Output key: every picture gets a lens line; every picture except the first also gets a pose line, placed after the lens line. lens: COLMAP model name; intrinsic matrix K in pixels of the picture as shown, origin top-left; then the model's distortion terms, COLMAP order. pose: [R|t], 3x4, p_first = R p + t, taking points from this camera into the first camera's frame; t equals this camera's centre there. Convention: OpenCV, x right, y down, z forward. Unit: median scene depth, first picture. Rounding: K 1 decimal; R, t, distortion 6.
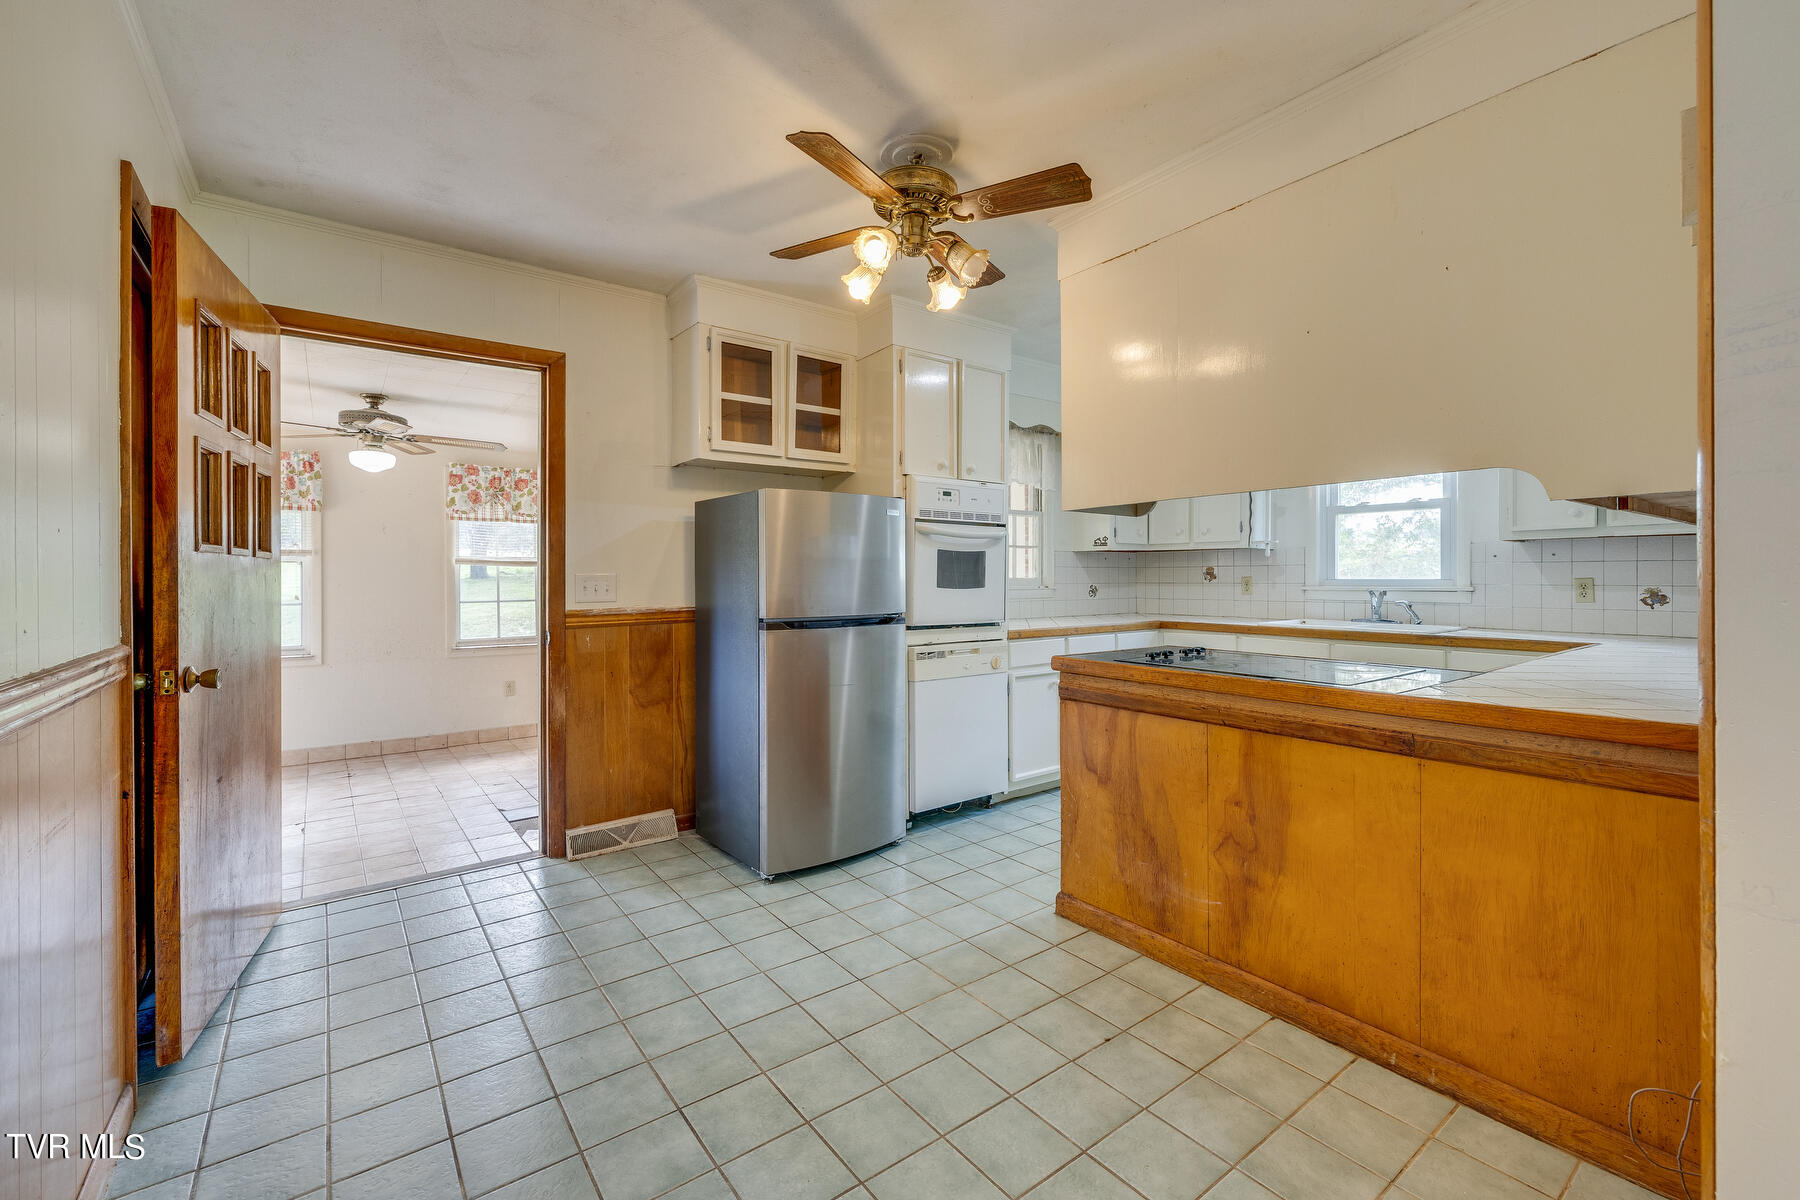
lens RADIAL K [[755.0, 0, 900.0], [0, 755.0, 575.3], [0, 0, 1]] dist [0.000892, 0.000338]
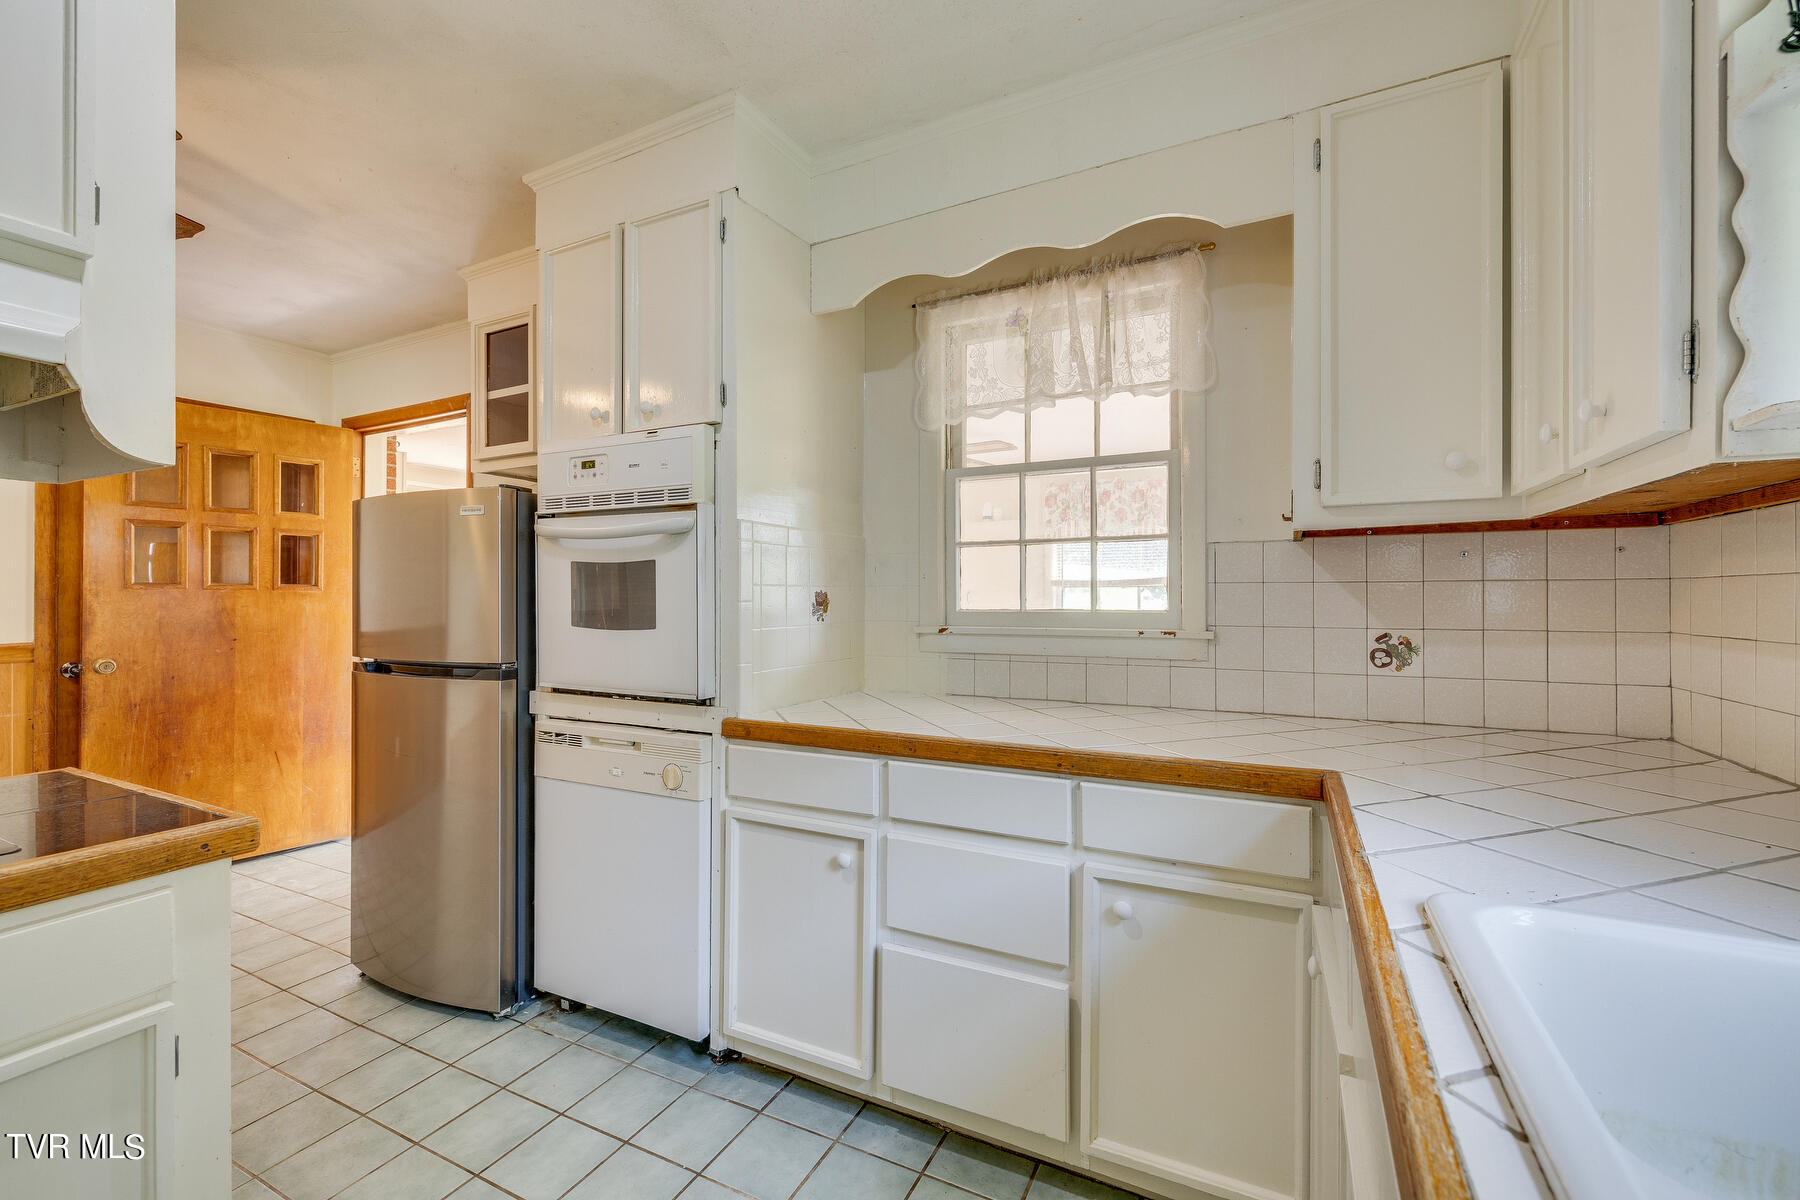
lens RADIAL K [[755.0, 0, 902.0], [0, 755.0, 600.5], [0, 0, 1]] dist [0.000892, 0.000338]
pose [[0.442173, -0.002193, -0.896927, 0.791931], [-0.000440, 0.999996, -0.002663, -0.002598], [0.896930, 0.001572, 0.442171, 1.105192]]
